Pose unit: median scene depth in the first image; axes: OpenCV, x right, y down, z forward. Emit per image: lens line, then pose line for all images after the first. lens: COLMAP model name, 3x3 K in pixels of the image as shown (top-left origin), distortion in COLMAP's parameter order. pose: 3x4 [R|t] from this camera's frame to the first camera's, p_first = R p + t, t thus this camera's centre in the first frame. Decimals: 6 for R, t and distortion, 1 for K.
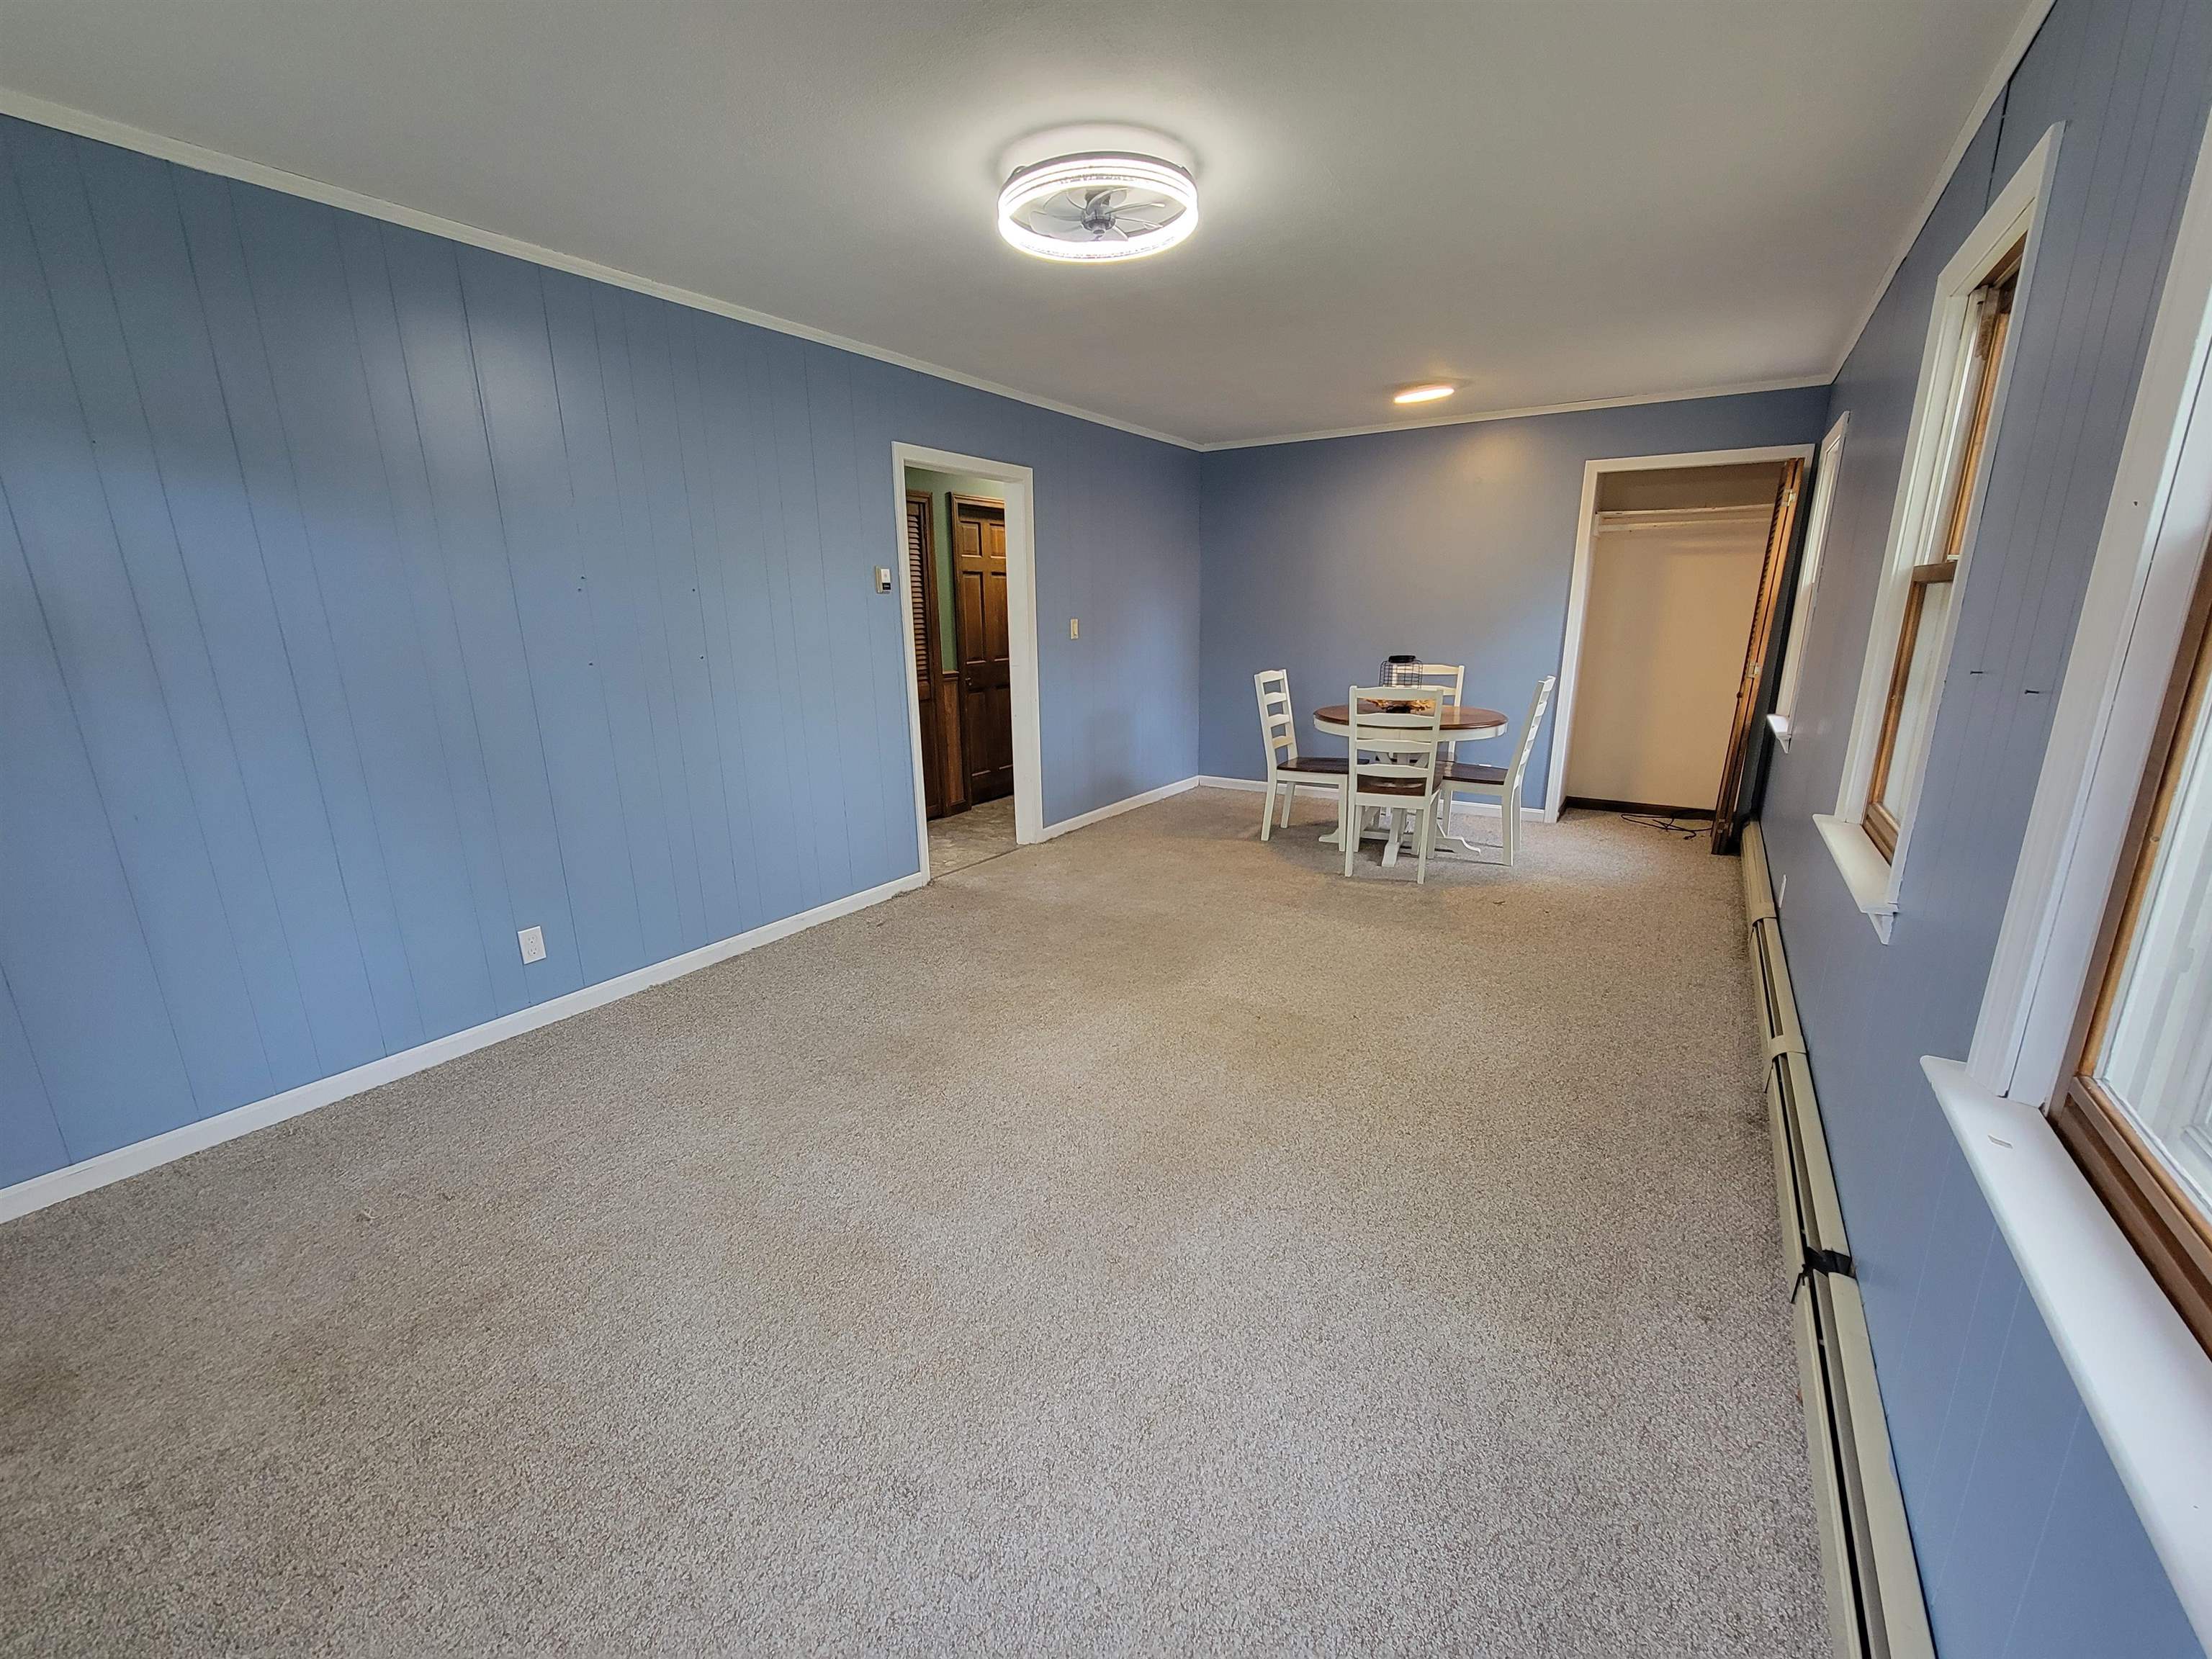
lens RADIAL K [[905.3, 0, 1103.7], [0, 905.3, 844.3], [0, 0, 1]] dist [-0.006947, 0.002981]
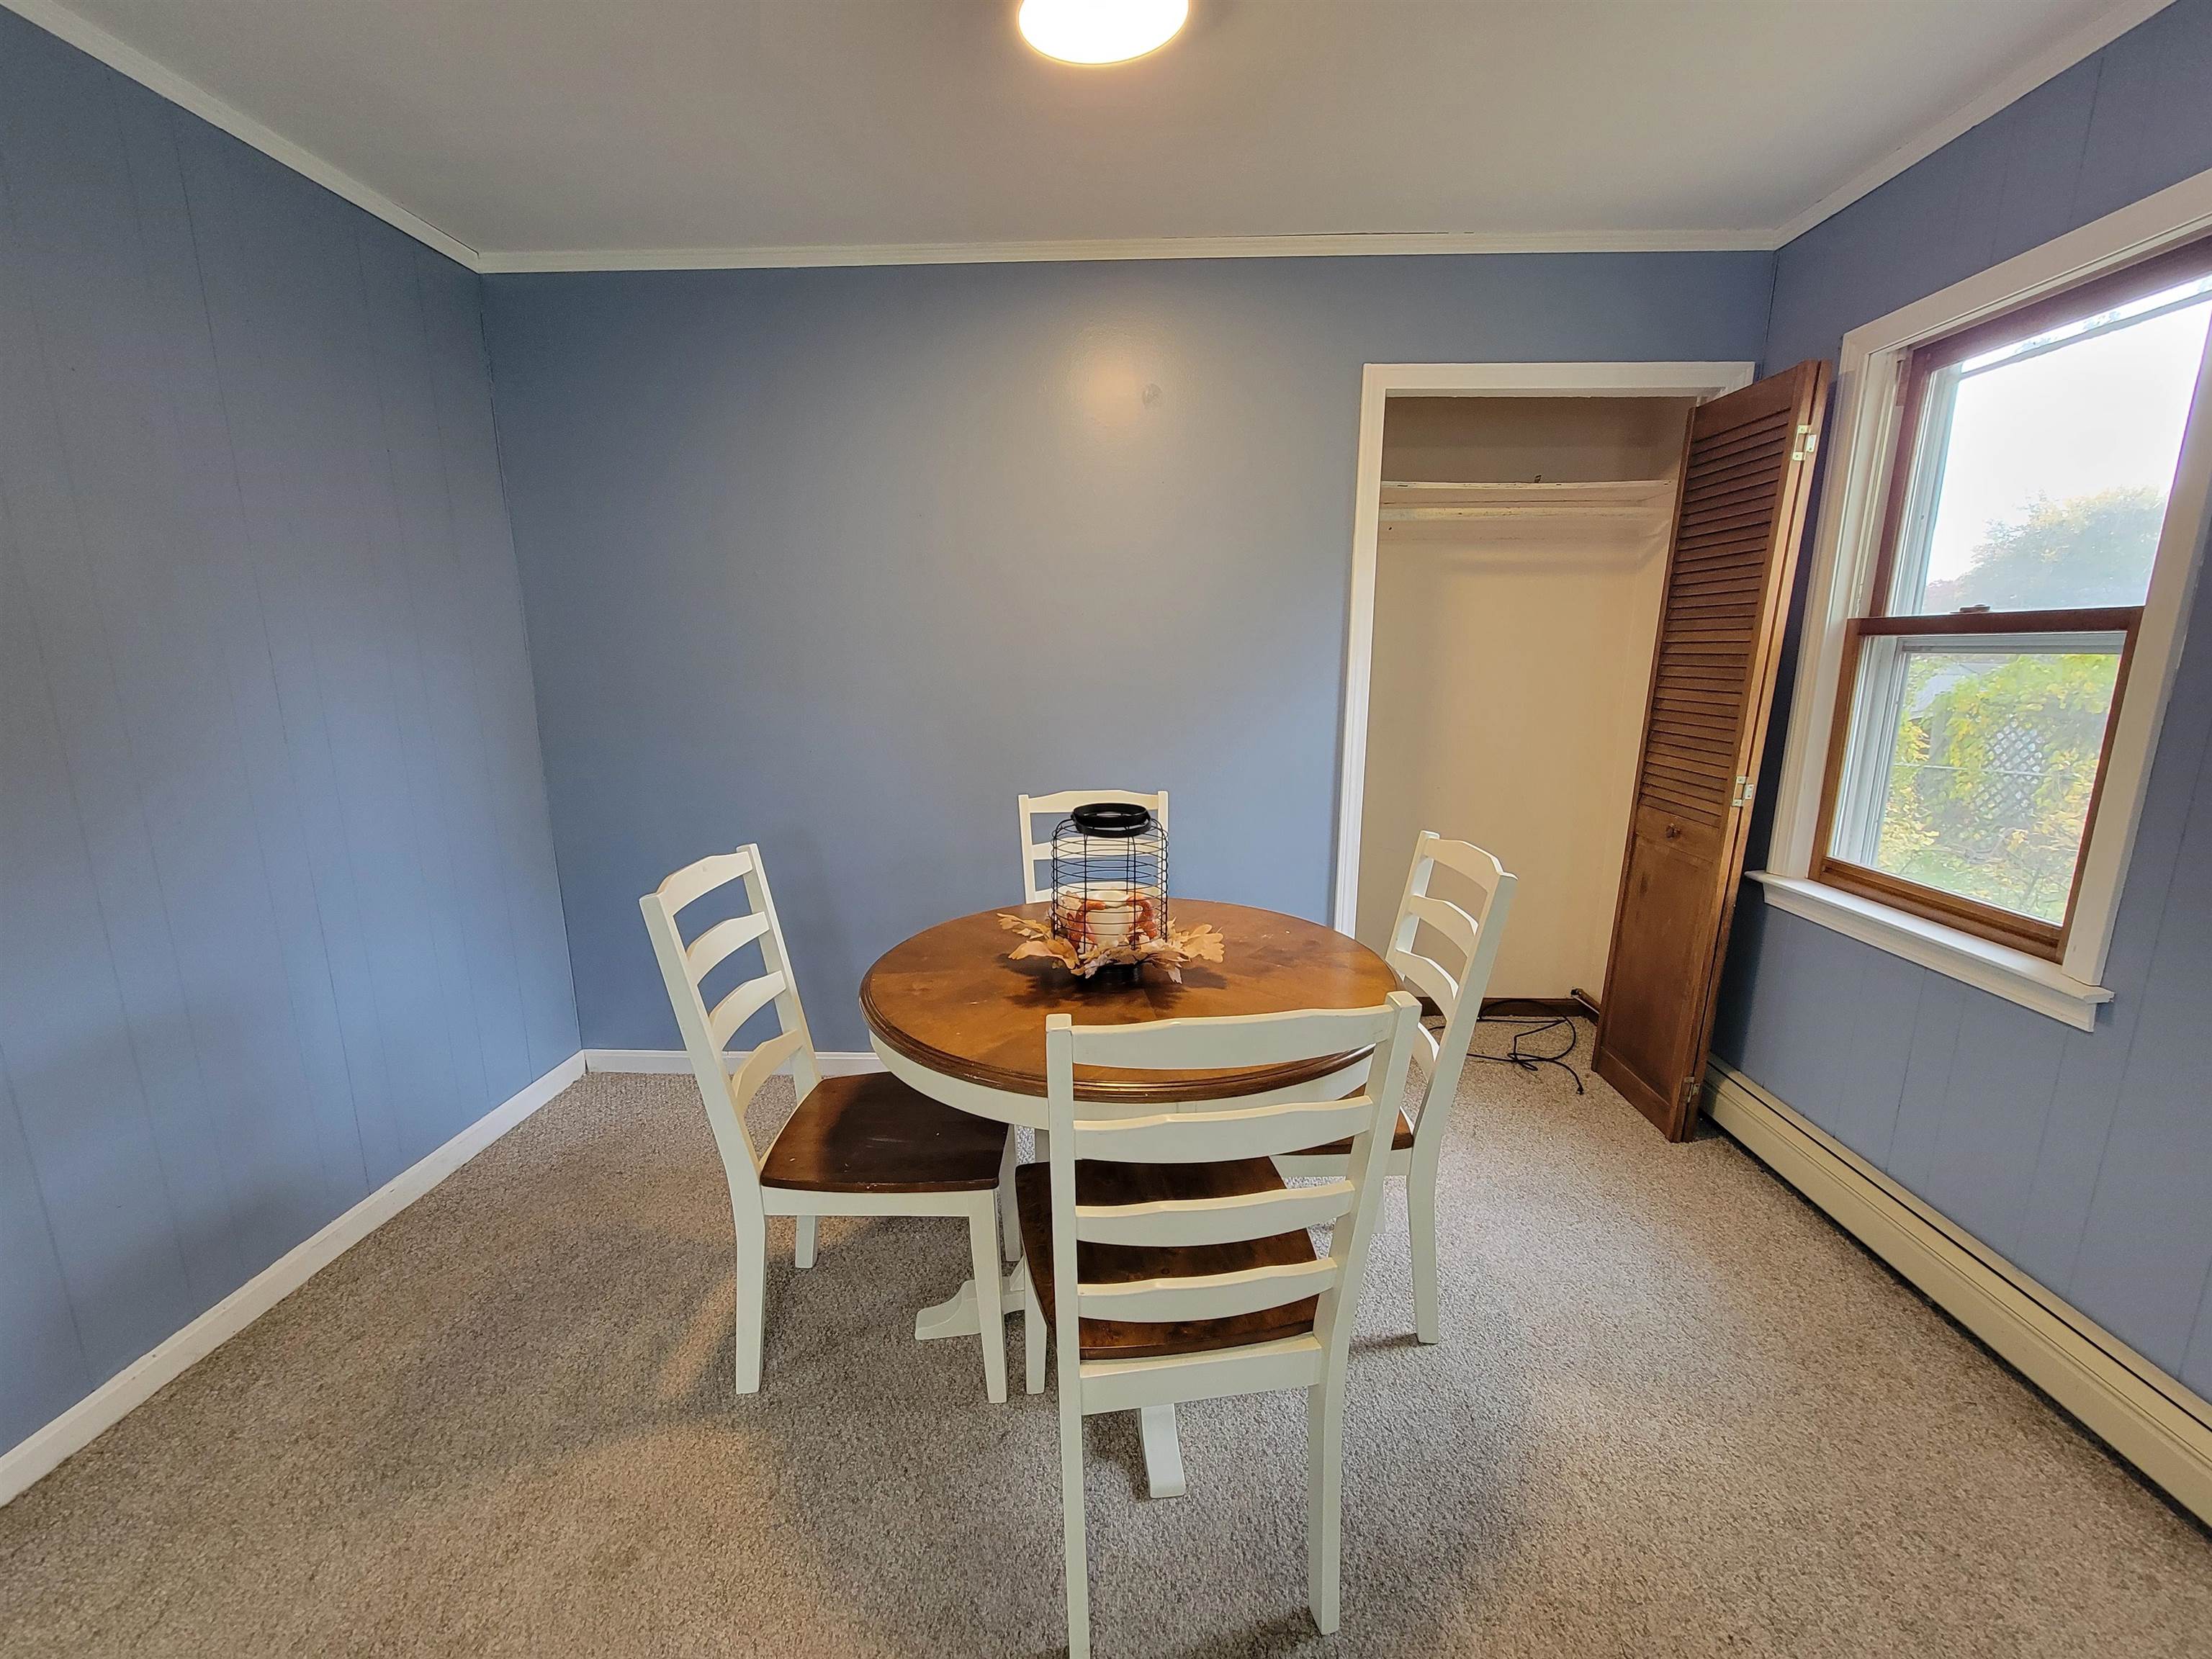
lens RADIAL K [[905.3, 0, 1125.4], [0, 905.3, 836.5], [0, 0, 1]] dist [-0.006947, 0.002981]
pose [[0.845389, -0.095514, 0.525541, 0.143570], [0.130579, 0.990986, -0.029943, -0.171136], [-0.517944, 0.093938, 0.850241, 0.653690]]
